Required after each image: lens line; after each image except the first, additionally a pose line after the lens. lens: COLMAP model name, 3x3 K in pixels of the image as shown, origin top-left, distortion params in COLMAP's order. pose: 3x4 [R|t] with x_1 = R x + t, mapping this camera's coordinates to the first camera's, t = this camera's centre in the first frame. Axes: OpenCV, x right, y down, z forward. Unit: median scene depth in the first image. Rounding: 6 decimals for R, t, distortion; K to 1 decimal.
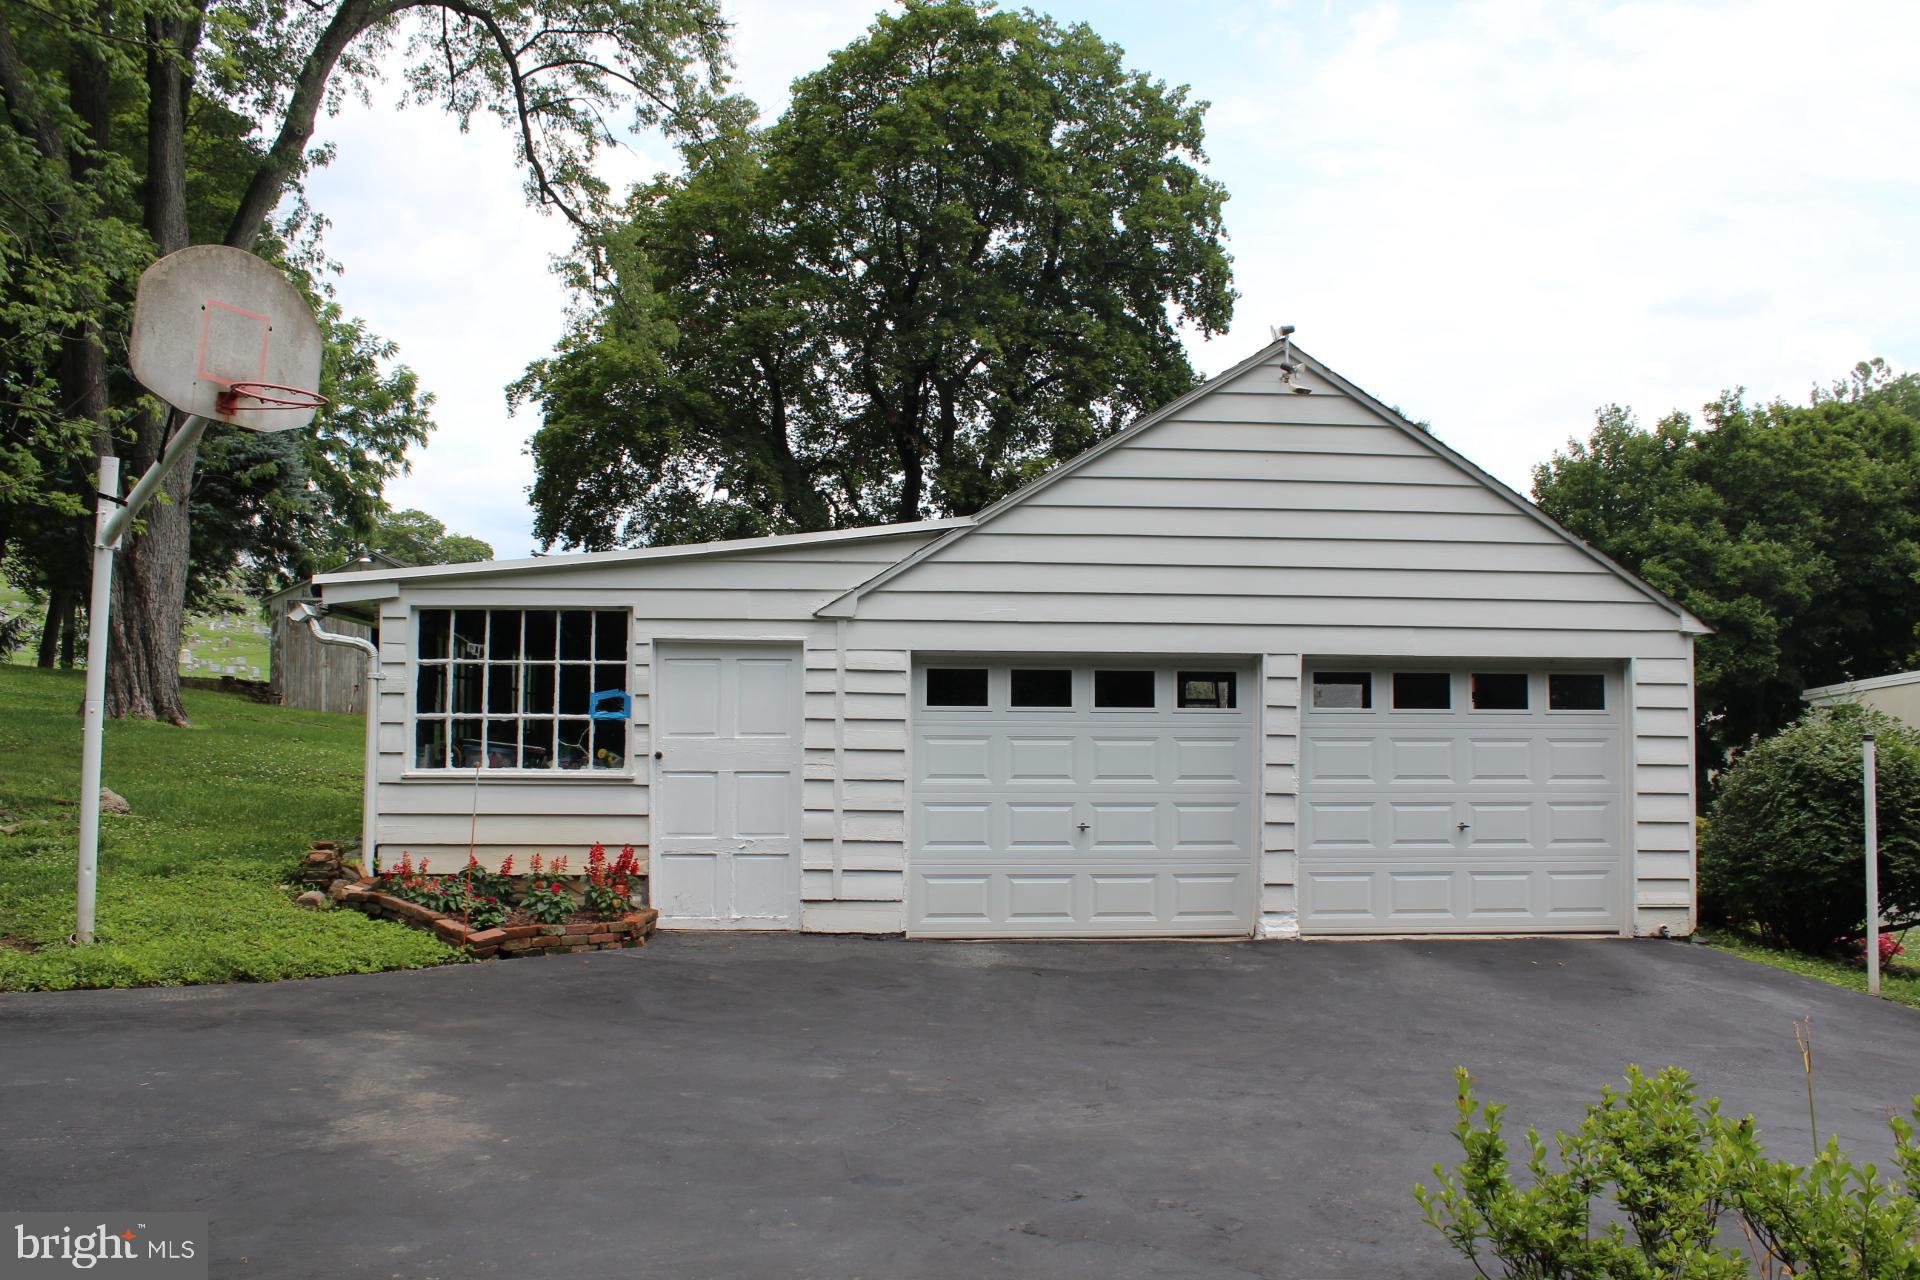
lens RADIAL K [[1596.4, 0, 966.7], [0, 1596.4, 652.0], [0, 0, 1]] dist [-0.167122, 0.154688]
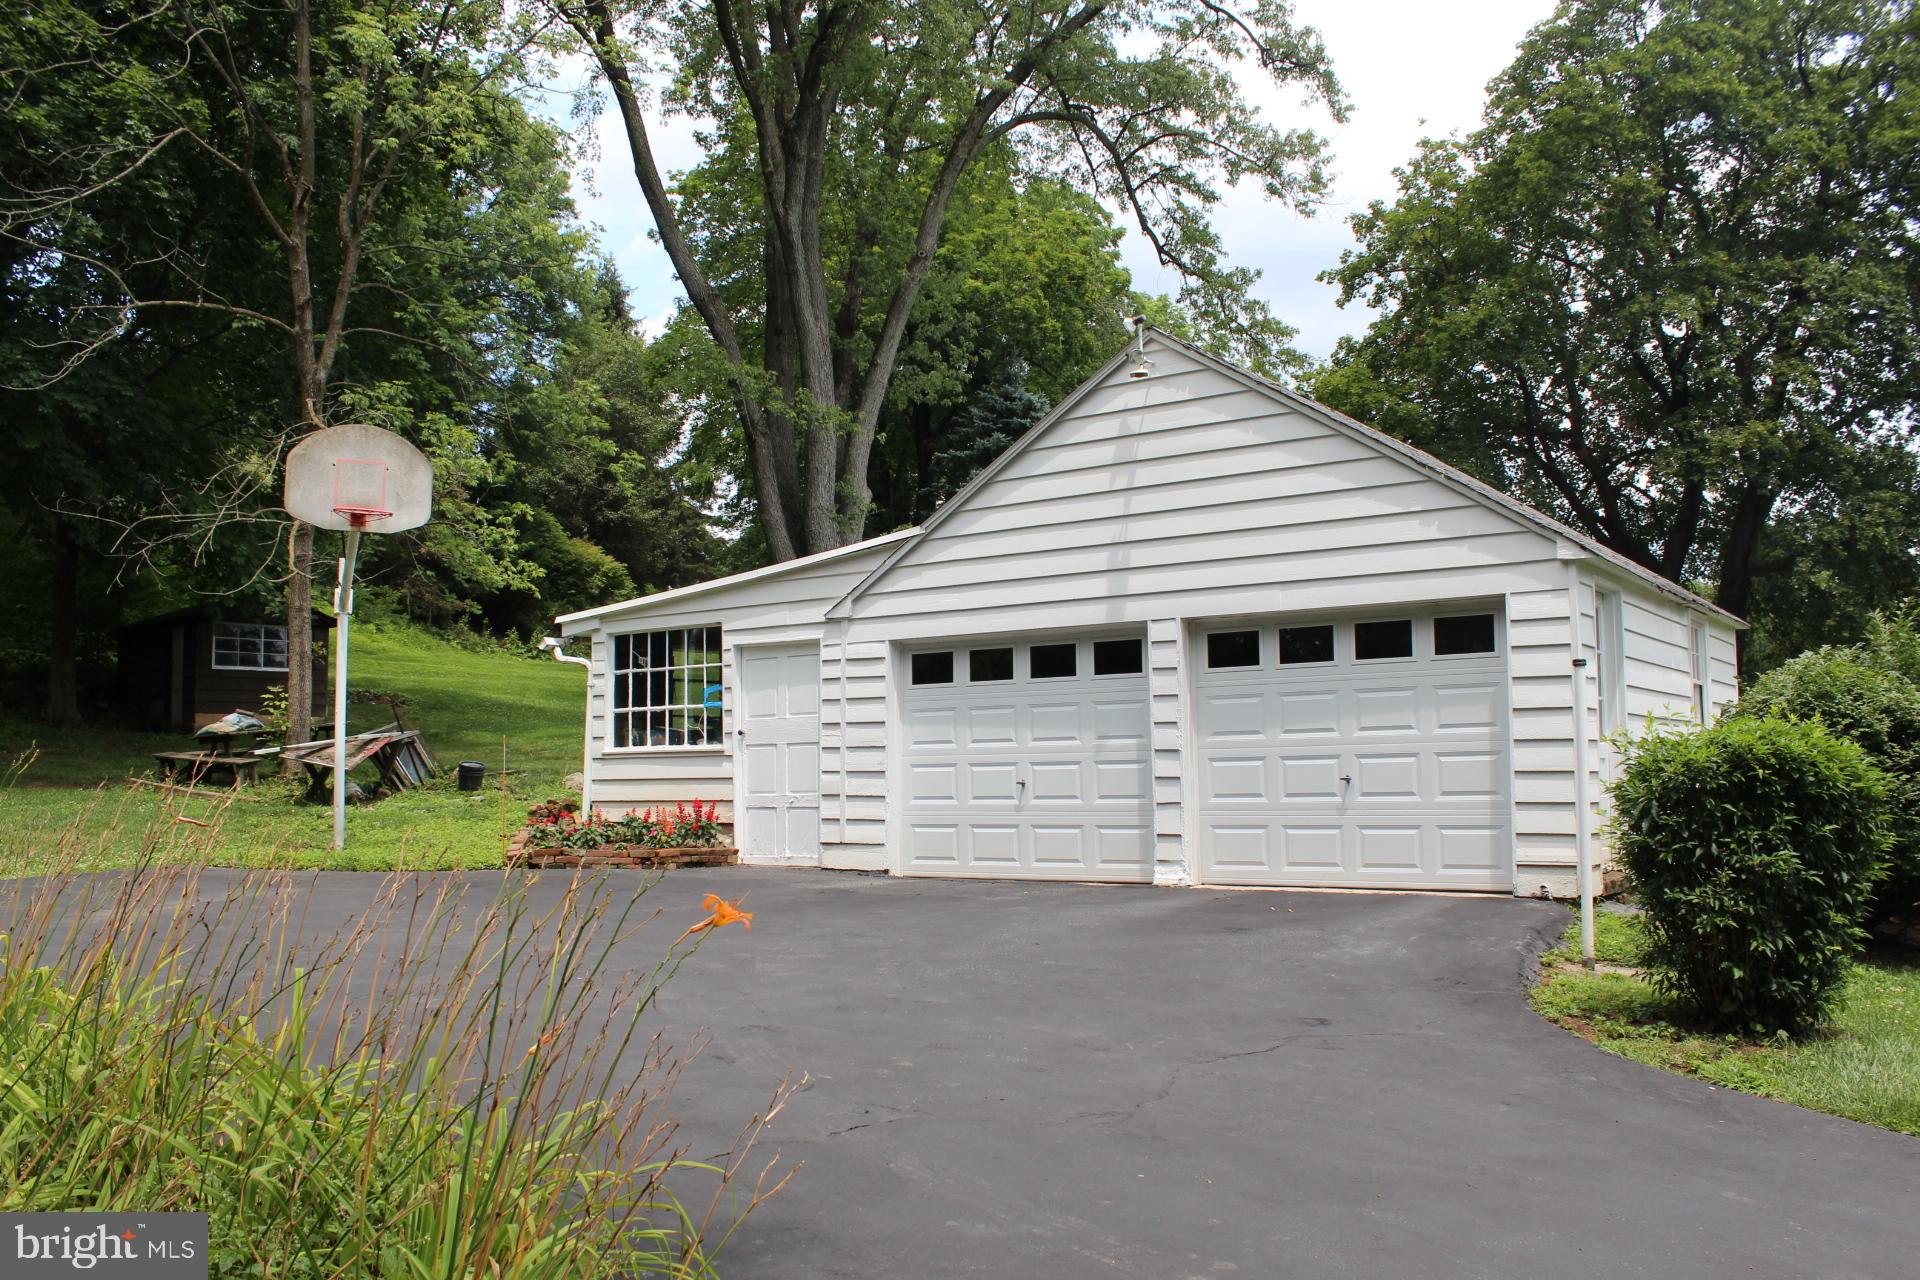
lens RADIAL K [[1636.6, 0, 959.4], [0, 1636.6, 590.7], [0, 0, 1]] dist [-0.170780, -0.001647]
pose [[0.768724, -0.084872, -0.633924, 0.818208], [0.080495, 0.996114, -0.035751, 0.010031], [0.634495, -0.023545, 0.772568, 0.064559]]
